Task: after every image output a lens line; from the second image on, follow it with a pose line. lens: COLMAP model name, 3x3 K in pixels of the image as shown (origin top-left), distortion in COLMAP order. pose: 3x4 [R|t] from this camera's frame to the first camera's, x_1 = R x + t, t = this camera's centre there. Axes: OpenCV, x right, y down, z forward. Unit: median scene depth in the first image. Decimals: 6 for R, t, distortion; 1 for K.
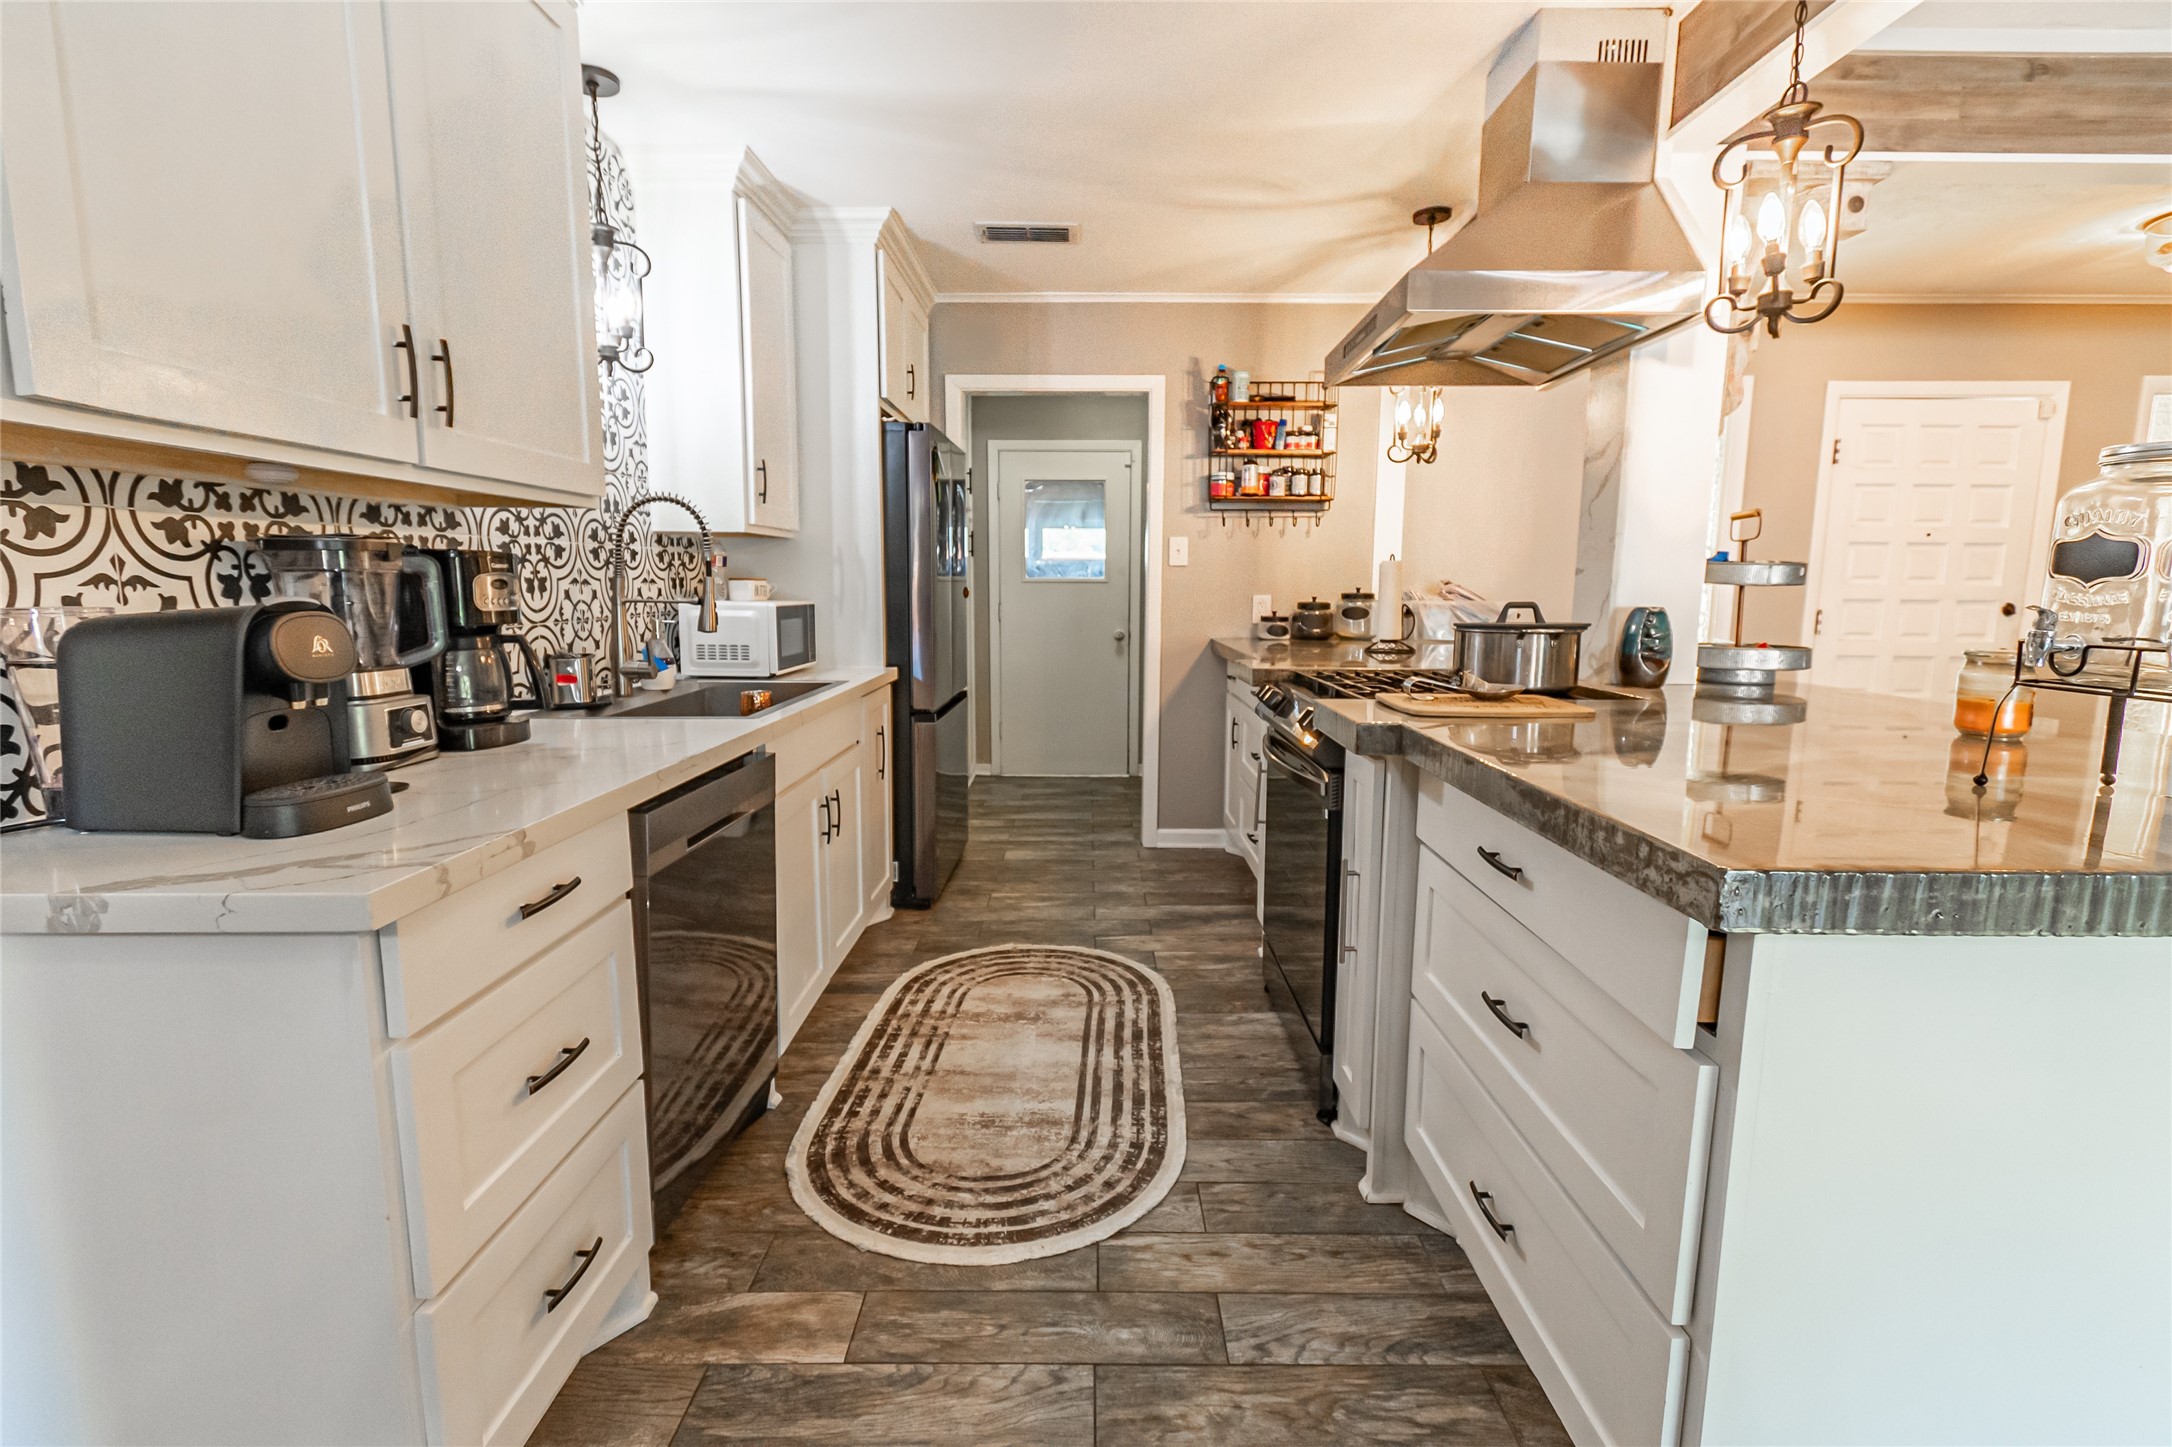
lens RADIAL K [[977.1, 0, 1097.5], [0, 977.1, 710.9], [0, 0, 1]] dist [0.017762, -0.007953]
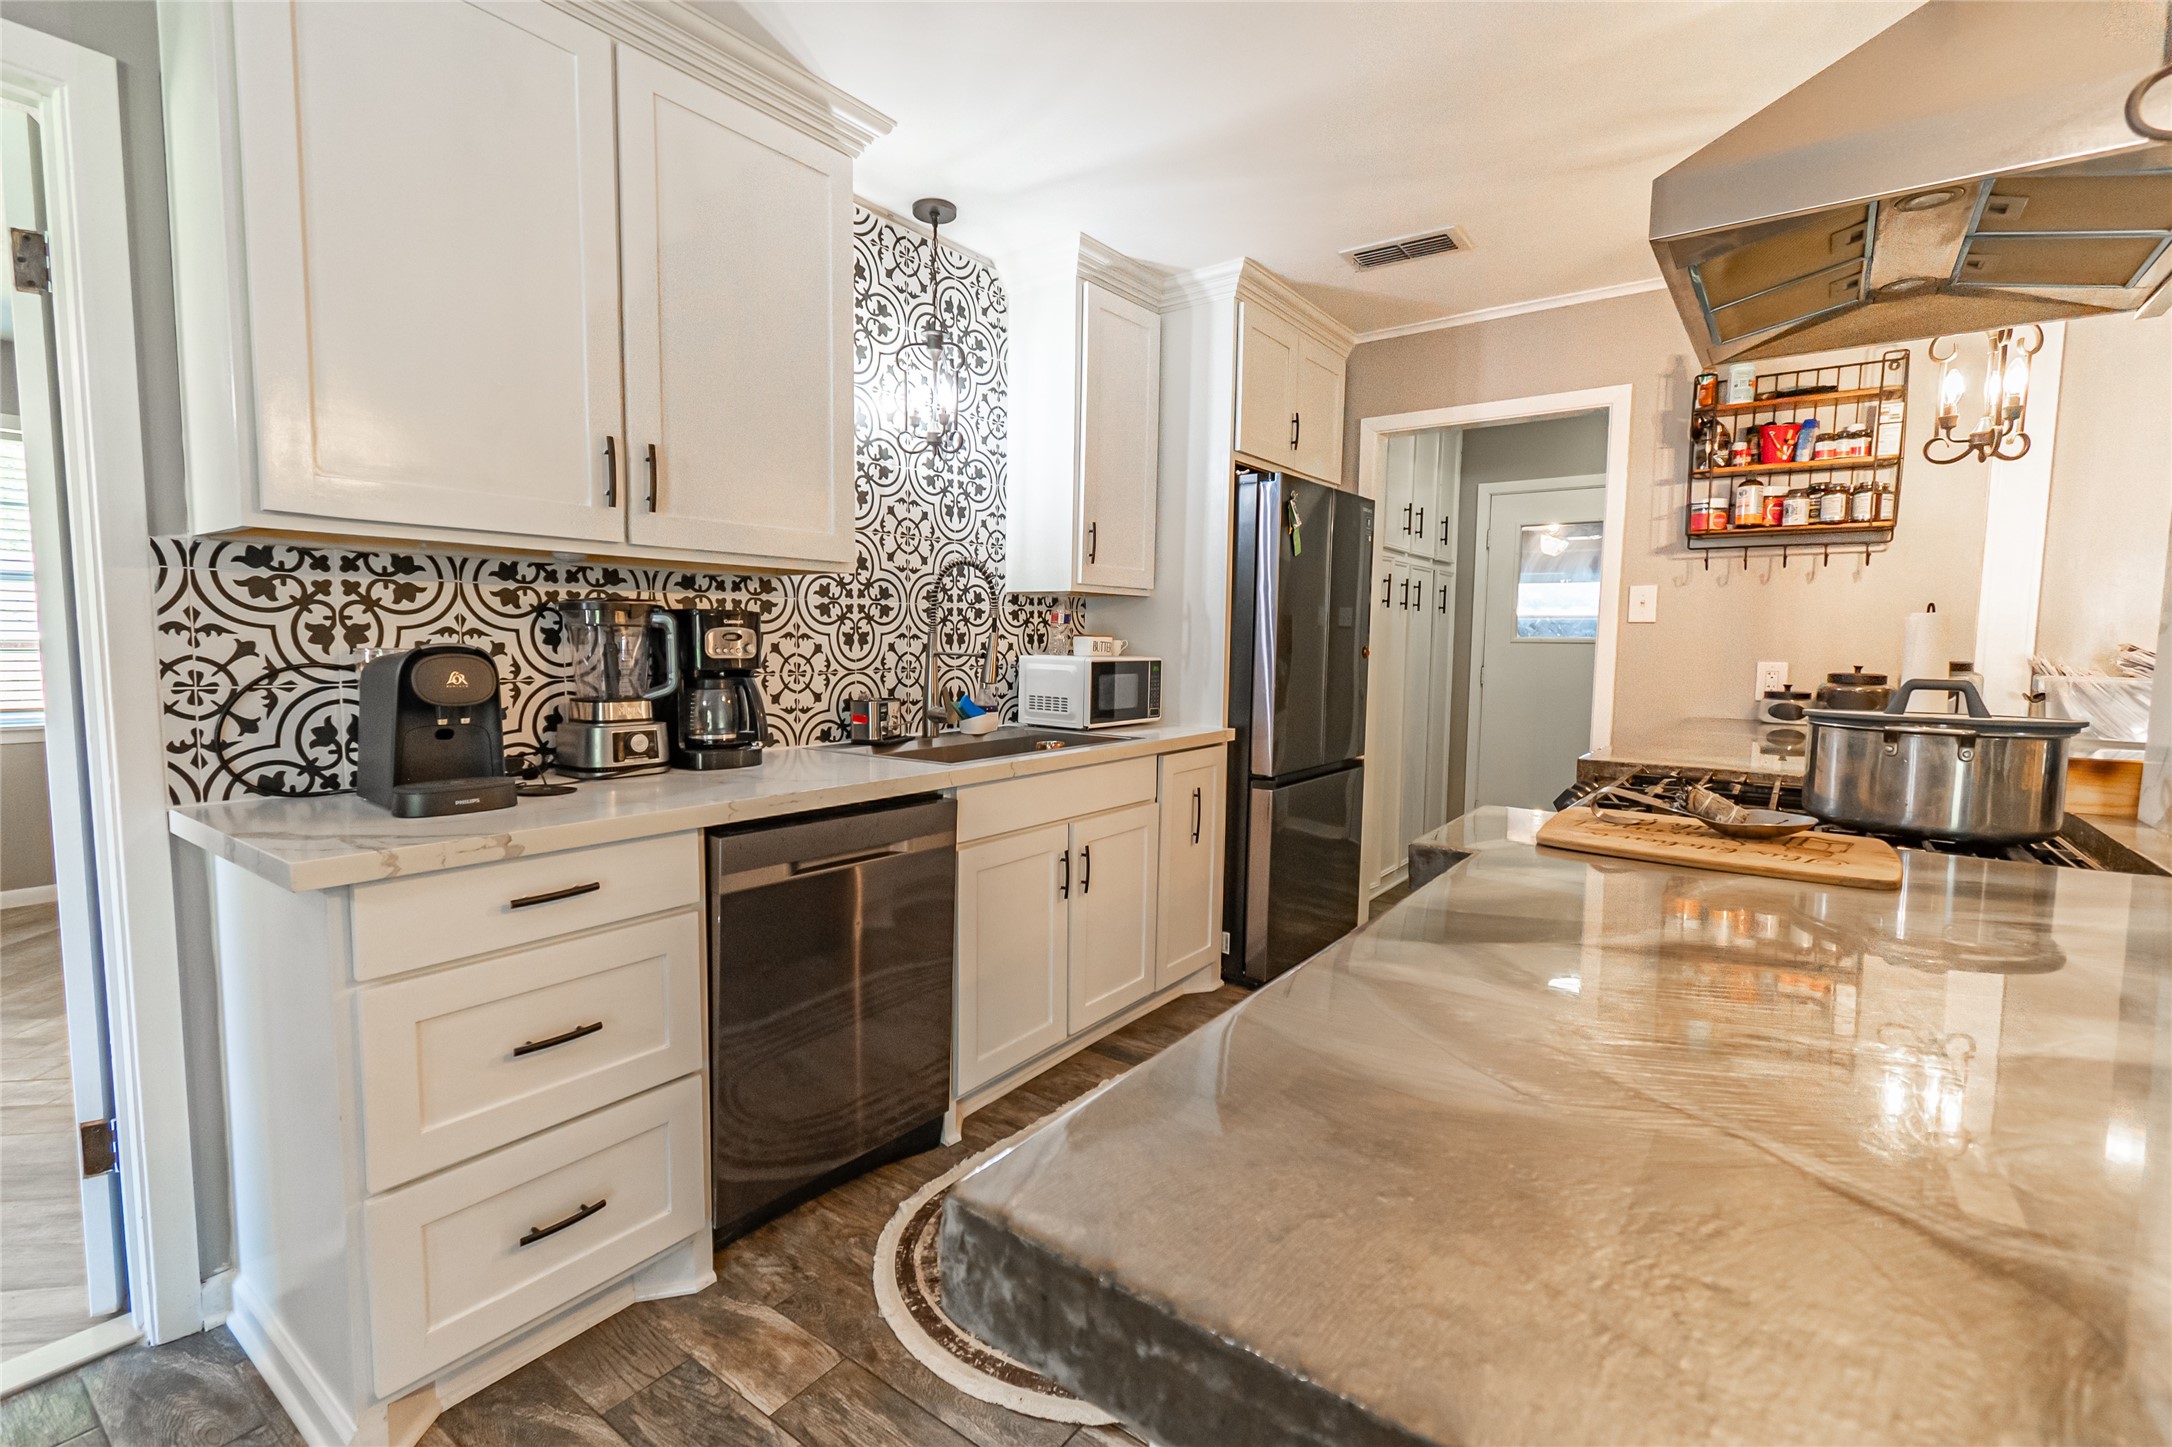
lens RADIAL K [[977.1, 0, 1097.5], [0, 977.1, 710.9], [0, 0, 1]] dist [0.017762, -0.007953]
pose [[0.803462, 0.051653, -0.593111, 0.364834], [-0.087084, 0.995711, -0.031255, -0.028964], [0.588953, 0.076763, 0.804514, 0.221592]]
